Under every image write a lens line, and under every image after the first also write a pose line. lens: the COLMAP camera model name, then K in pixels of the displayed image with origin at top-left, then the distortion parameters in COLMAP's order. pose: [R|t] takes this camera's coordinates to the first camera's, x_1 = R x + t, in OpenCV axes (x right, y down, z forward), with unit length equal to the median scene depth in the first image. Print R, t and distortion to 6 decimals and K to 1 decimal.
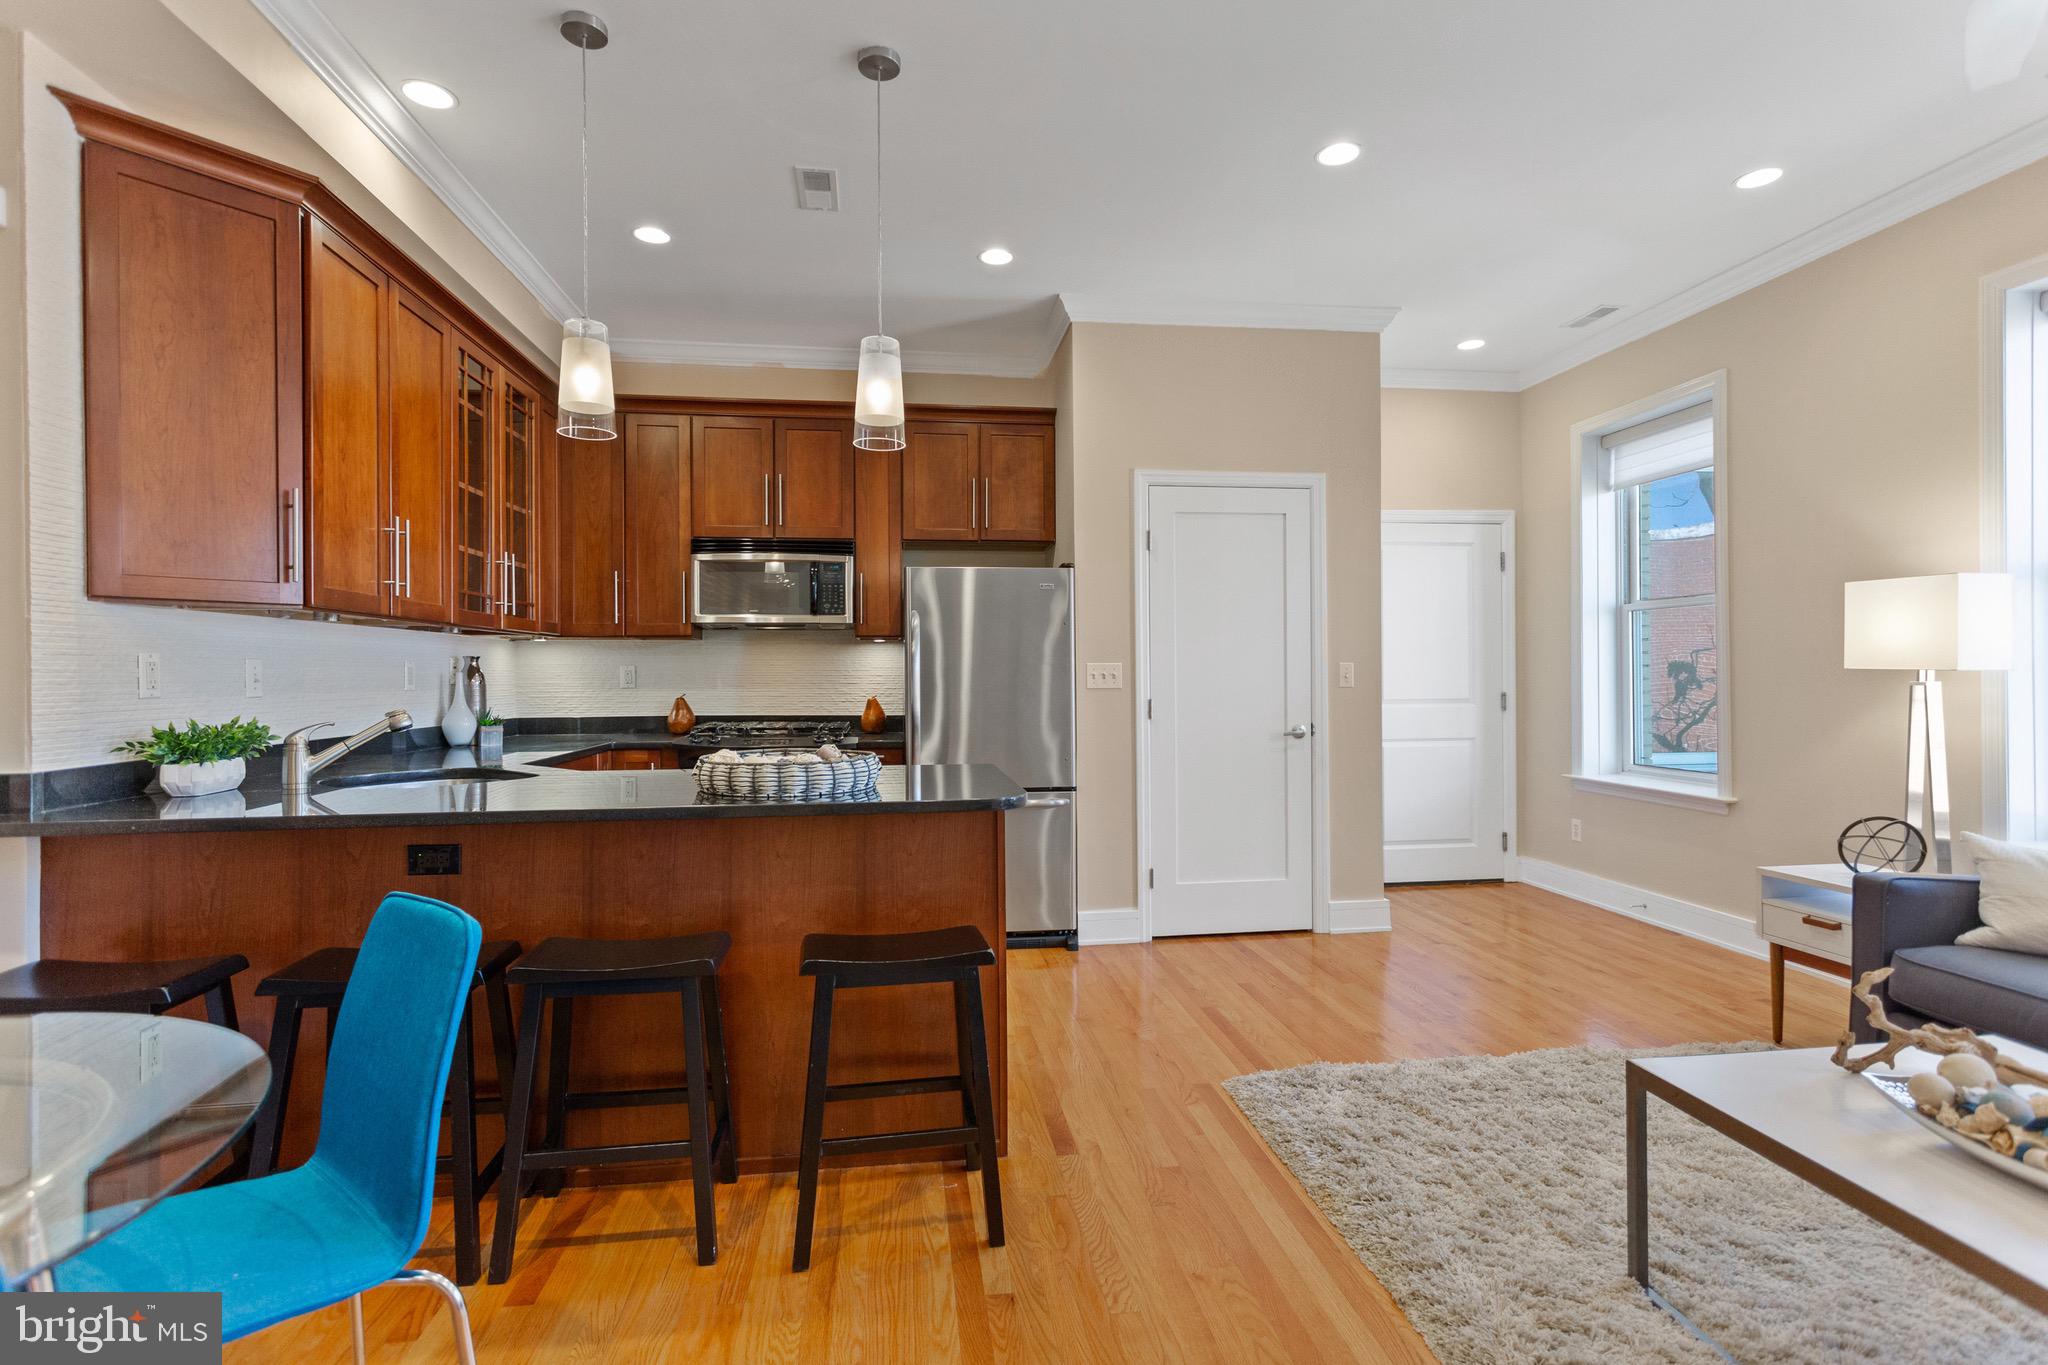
lens RADIAL K [[973.3, 0, 1018.7], [0, 973.3, 672.9], [0, 0, 1]] dist [0.002691, 0.002924]
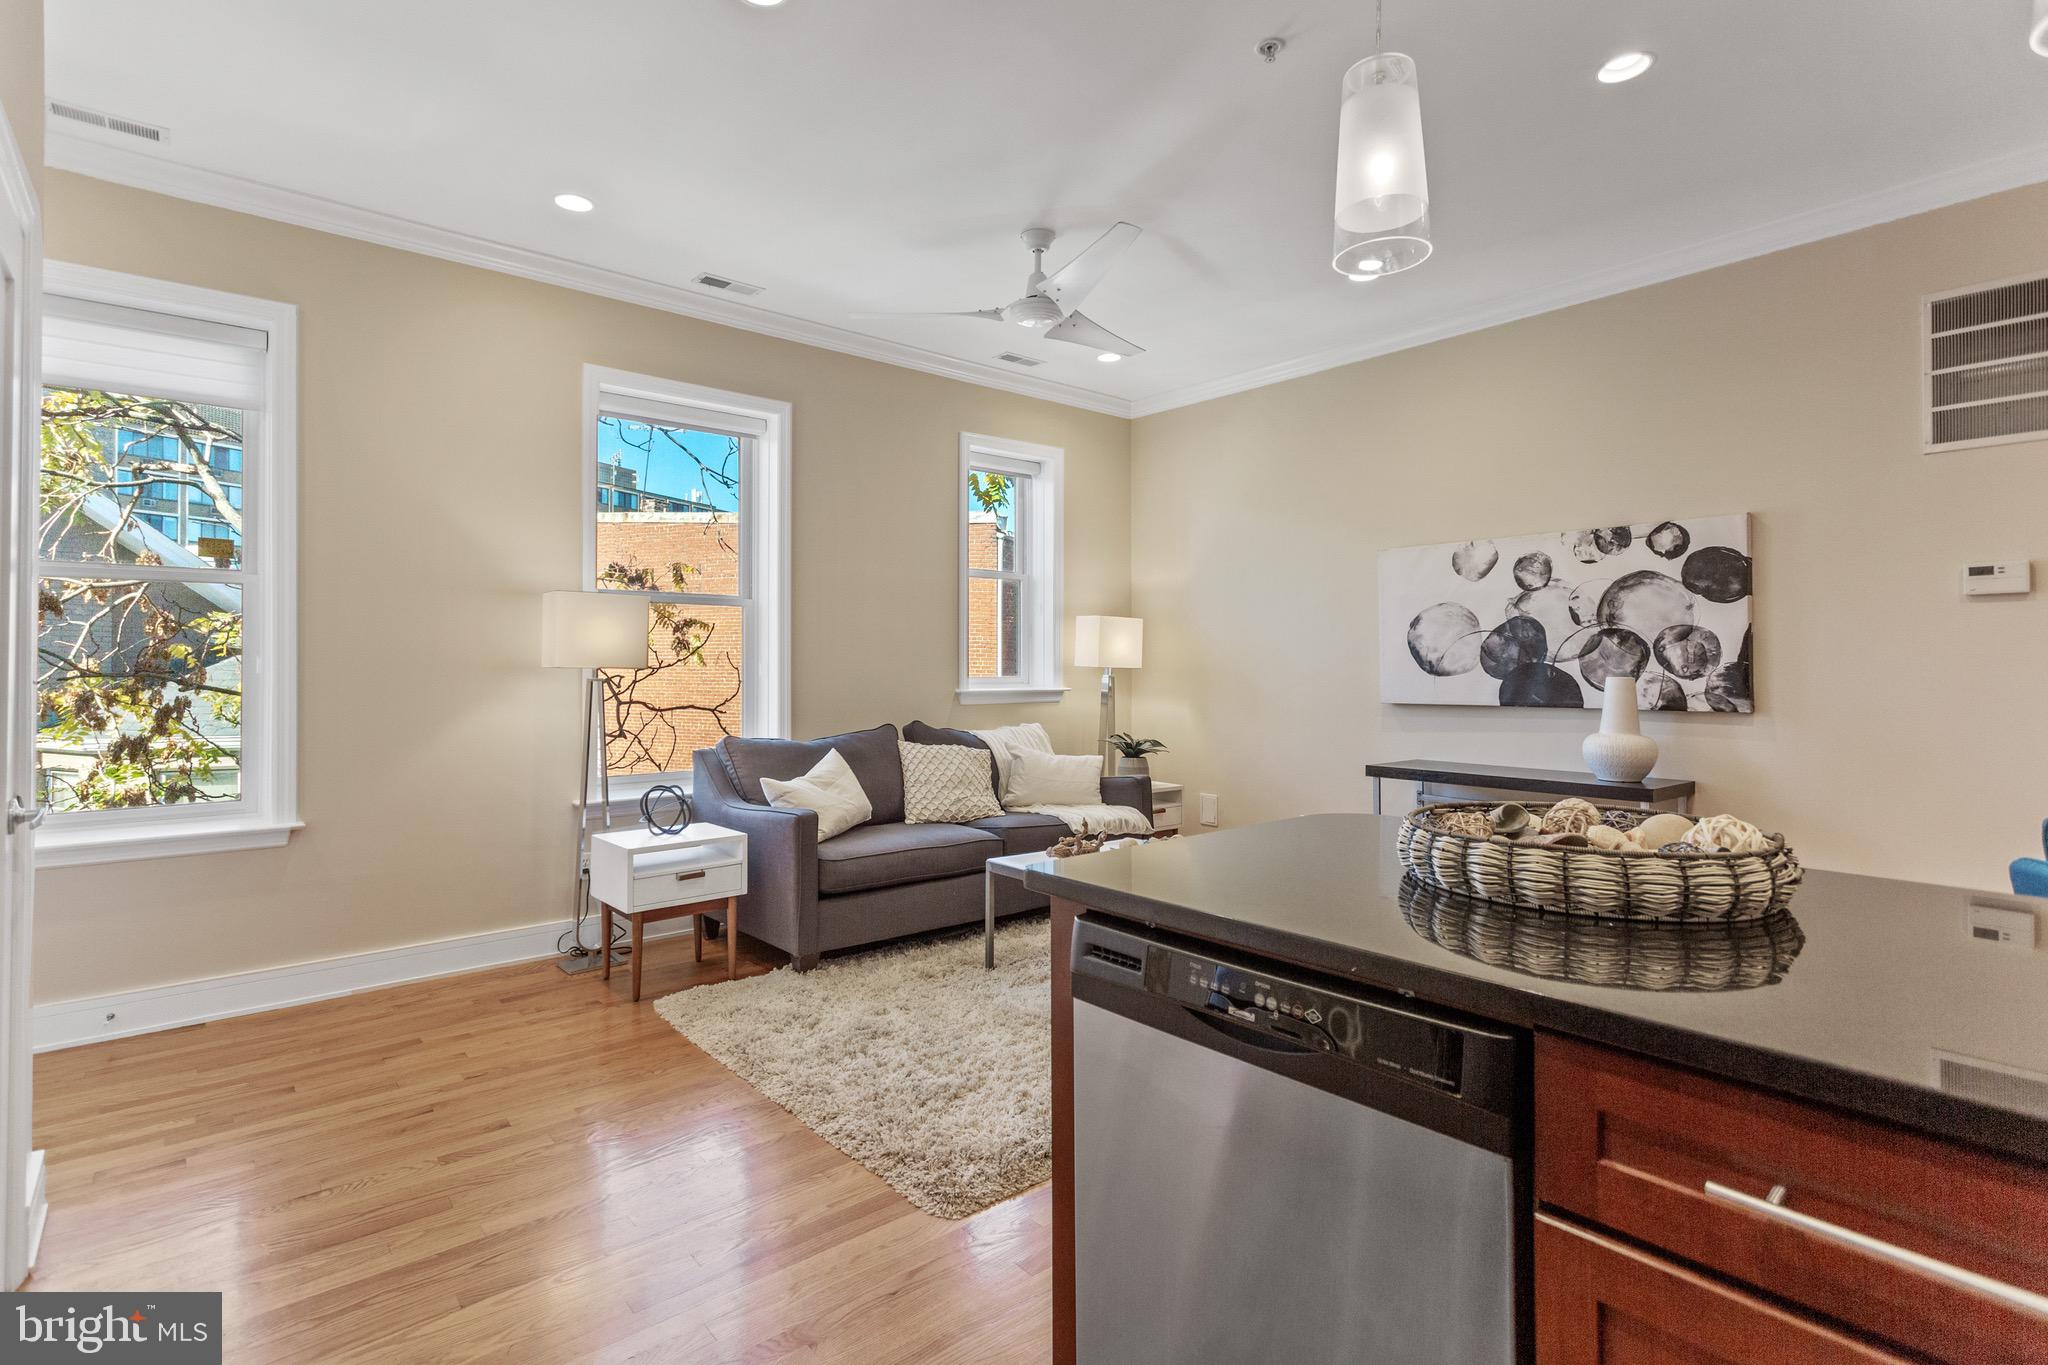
lens RADIAL K [[973.3, 0, 1033.2], [0, 973.3, 656.2], [0, 0, 1]] dist [0.002691, 0.002924]
pose [[-0.539546, 0.011612, 0.841876, -0.405285], [0.003726, 0.999928, -0.011403, -0.002958], [-0.841948, -0.003015, -0.539550, 1.197492]]
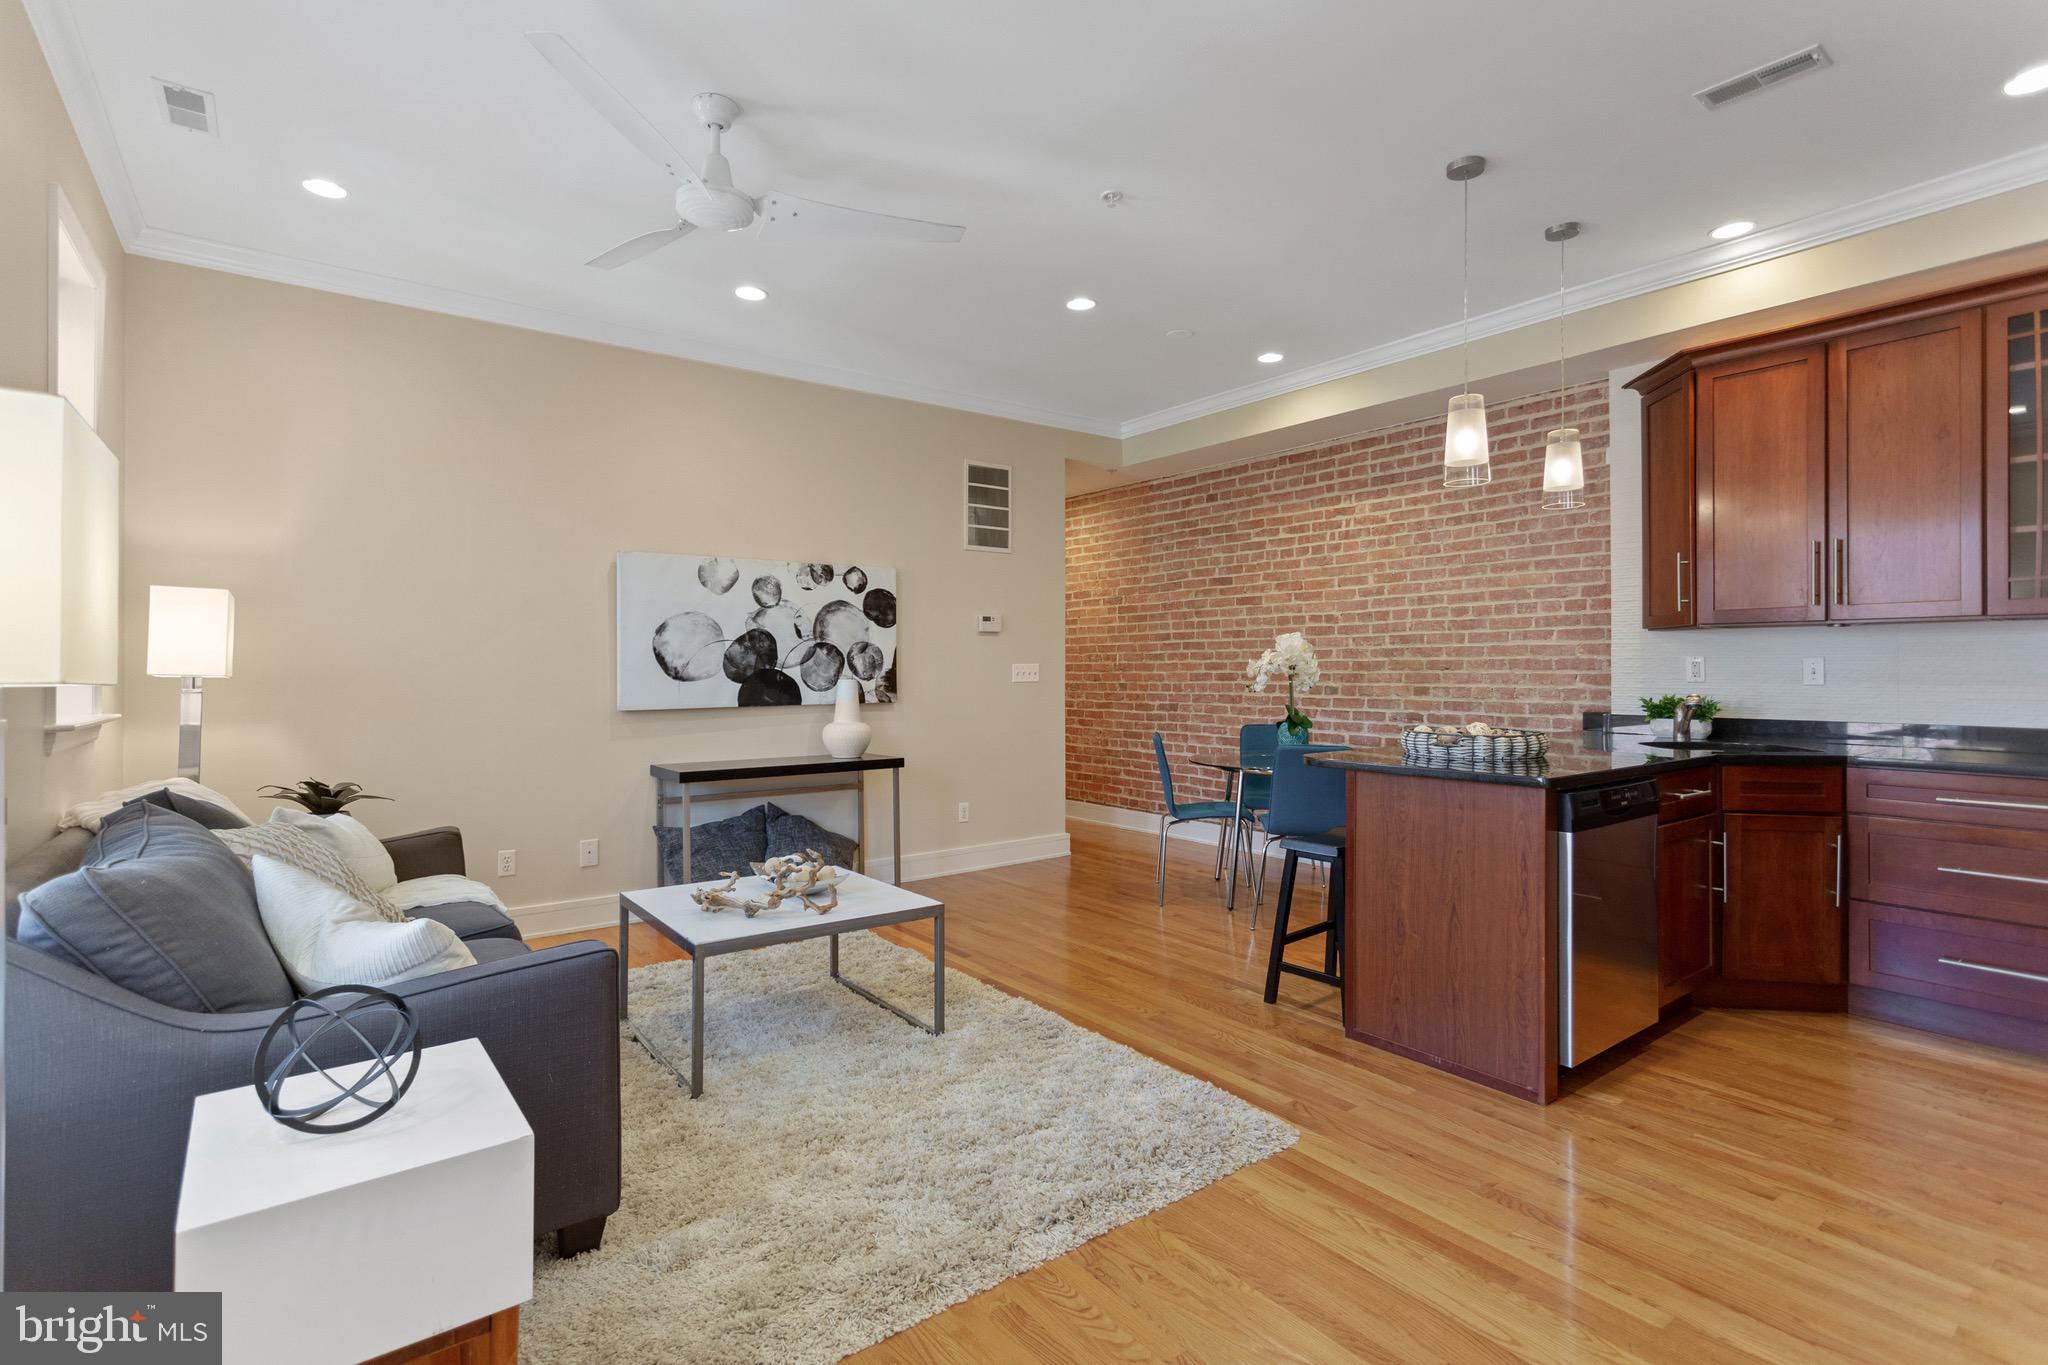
lens RADIAL K [[973.3, 0, 1026.3], [0, 973.3, 660.1], [0, 0, 1]] dist [0.002691, 0.002924]
pose [[-0.872621, 0.003026, -0.488388, 0.774526], [0.007702, 0.999942, -0.007565, -0.005838], [0.488337, -0.010363, -0.872594, 1.484970]]
